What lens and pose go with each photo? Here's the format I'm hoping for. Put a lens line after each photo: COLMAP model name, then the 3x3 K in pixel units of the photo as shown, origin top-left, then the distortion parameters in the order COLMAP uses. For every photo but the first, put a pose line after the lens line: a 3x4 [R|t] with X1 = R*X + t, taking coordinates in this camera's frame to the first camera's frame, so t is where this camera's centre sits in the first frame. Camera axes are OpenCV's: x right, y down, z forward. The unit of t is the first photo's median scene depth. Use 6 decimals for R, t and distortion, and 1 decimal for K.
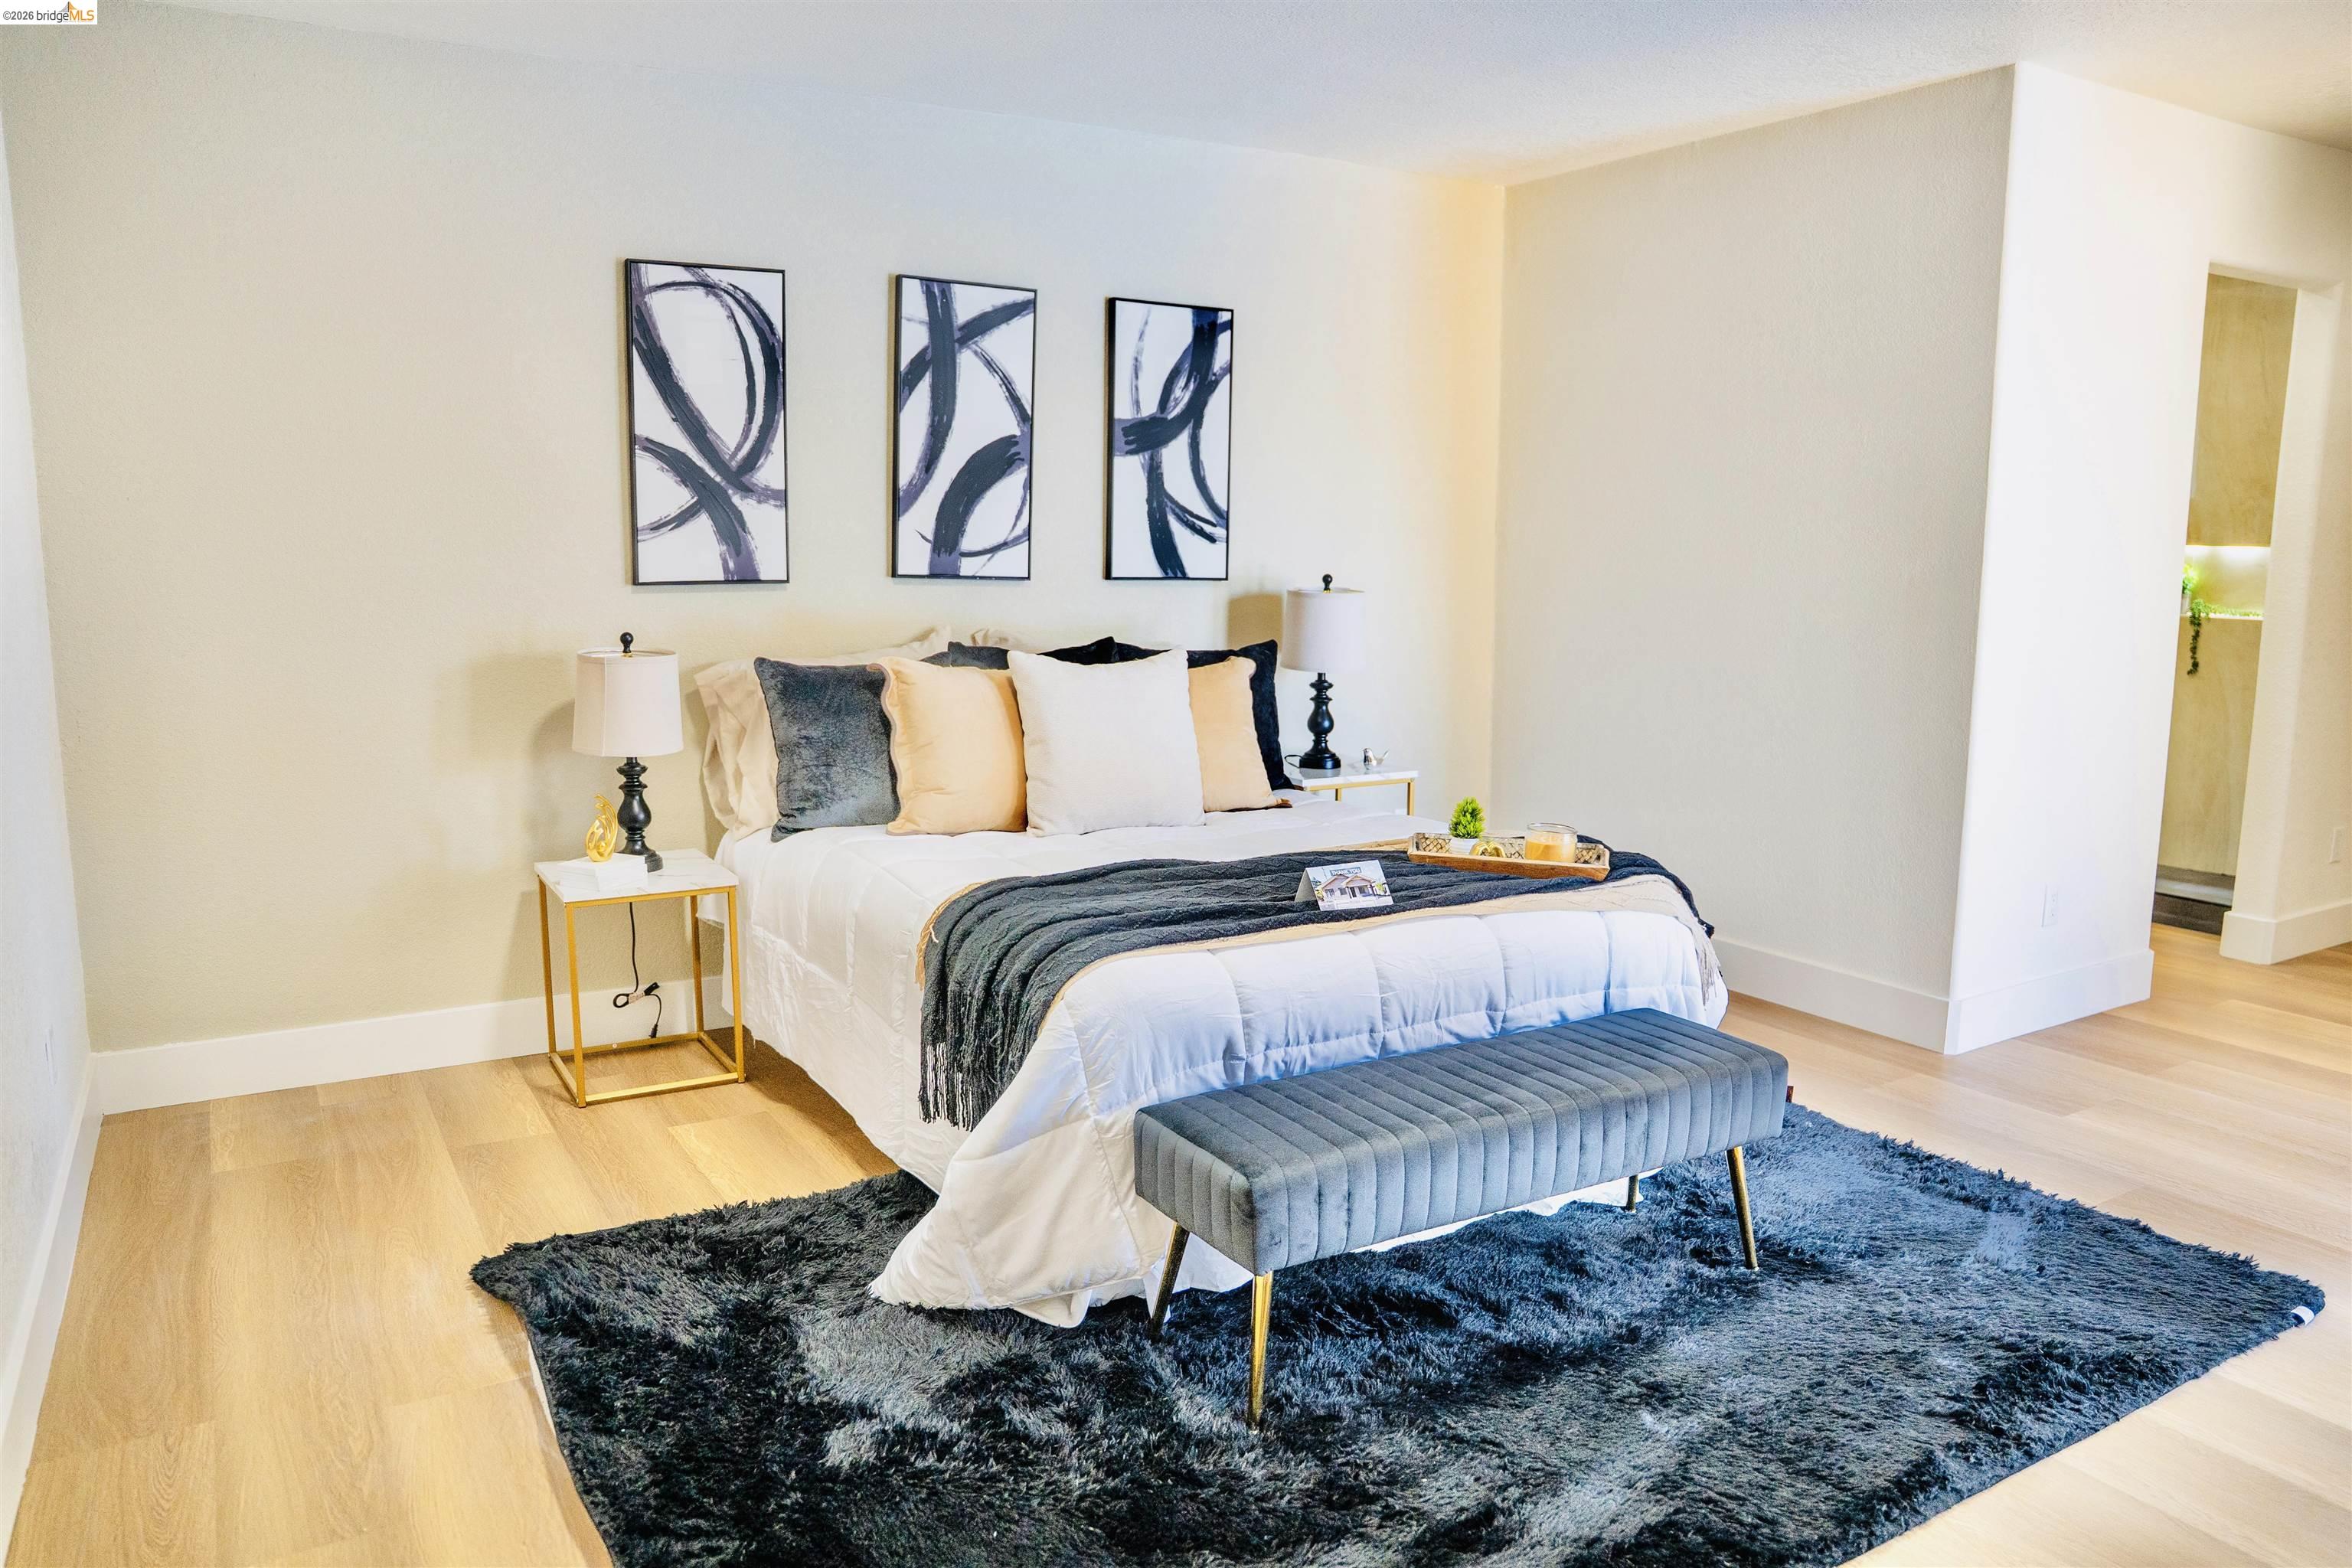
lens RADIAL K [[1620.8, 0, 1173.7], [0, 1620.8, 770.3], [0, 0, 1]] dist [-0.124380, 0.087261]
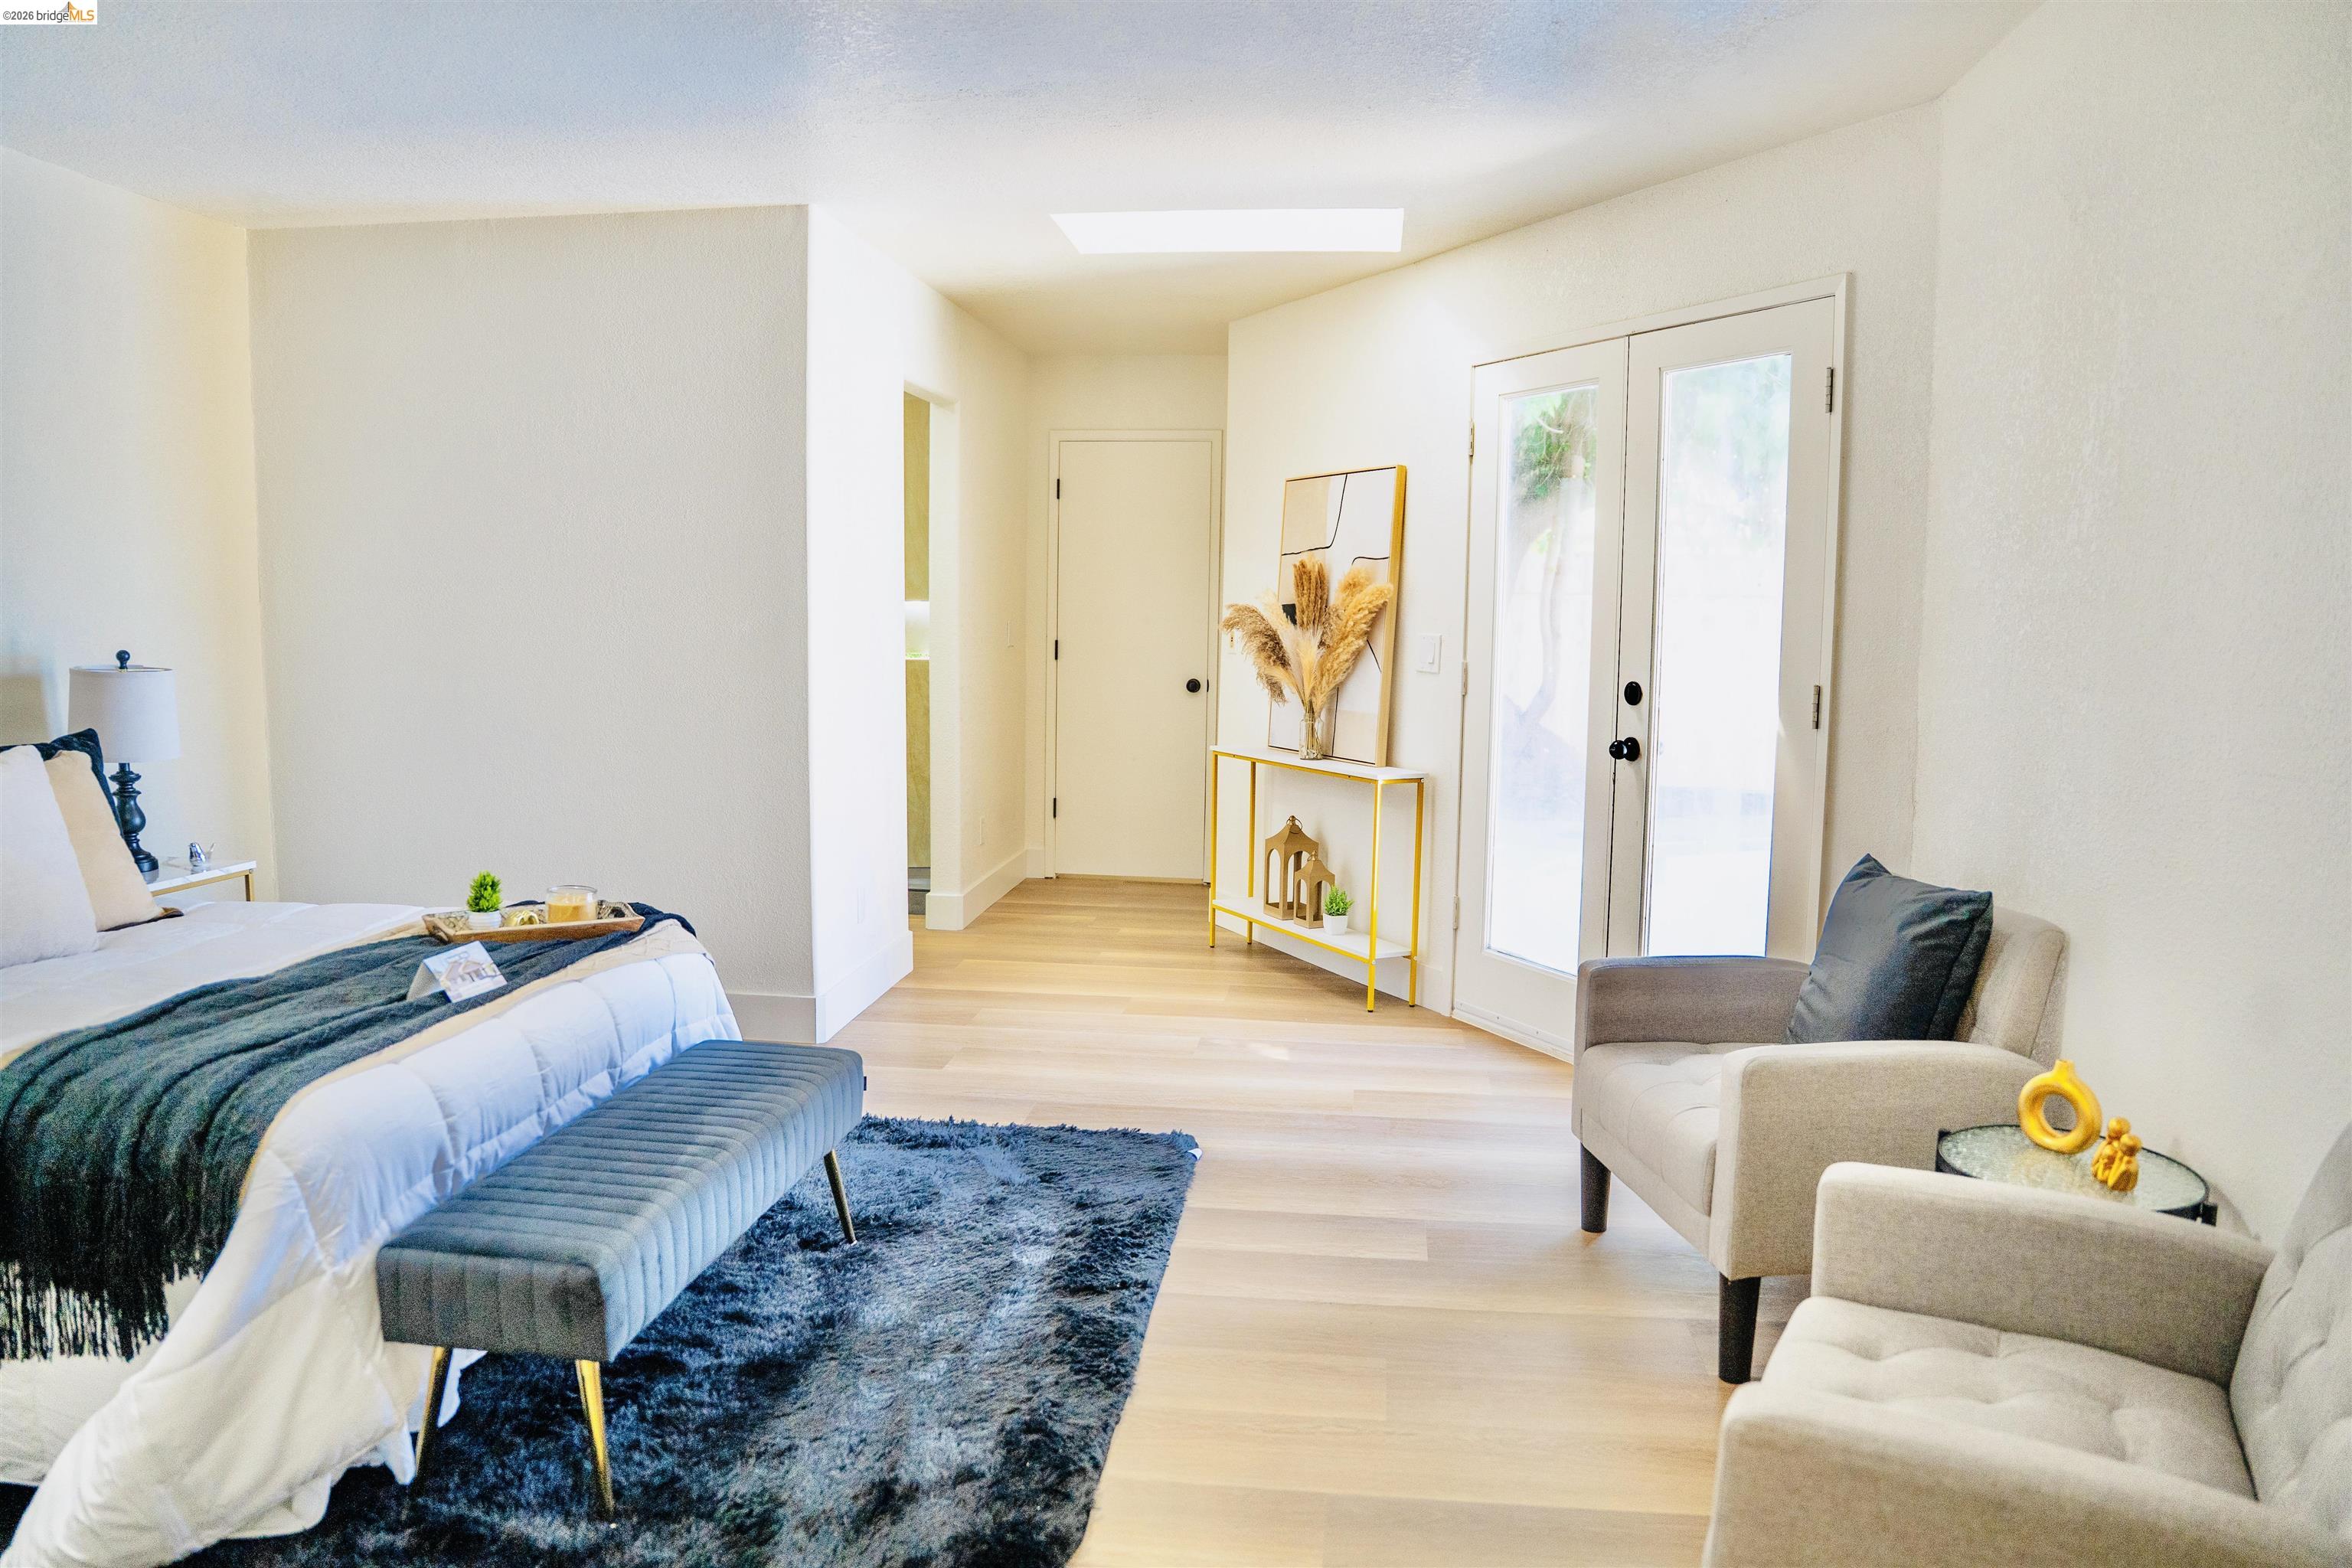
lens RADIAL K [[1620.8, 0, 1108.7], [0, 1620.8, 759.1], [0, 0, 1]] dist [-0.124380, 0.087261]
pose [[0.635800, -0.076494, 0.768054, -0.383019], [0.108146, 0.994090, 0.009482, -0.022783], [-0.764240, 0.077034, 0.640314, 0.096158]]
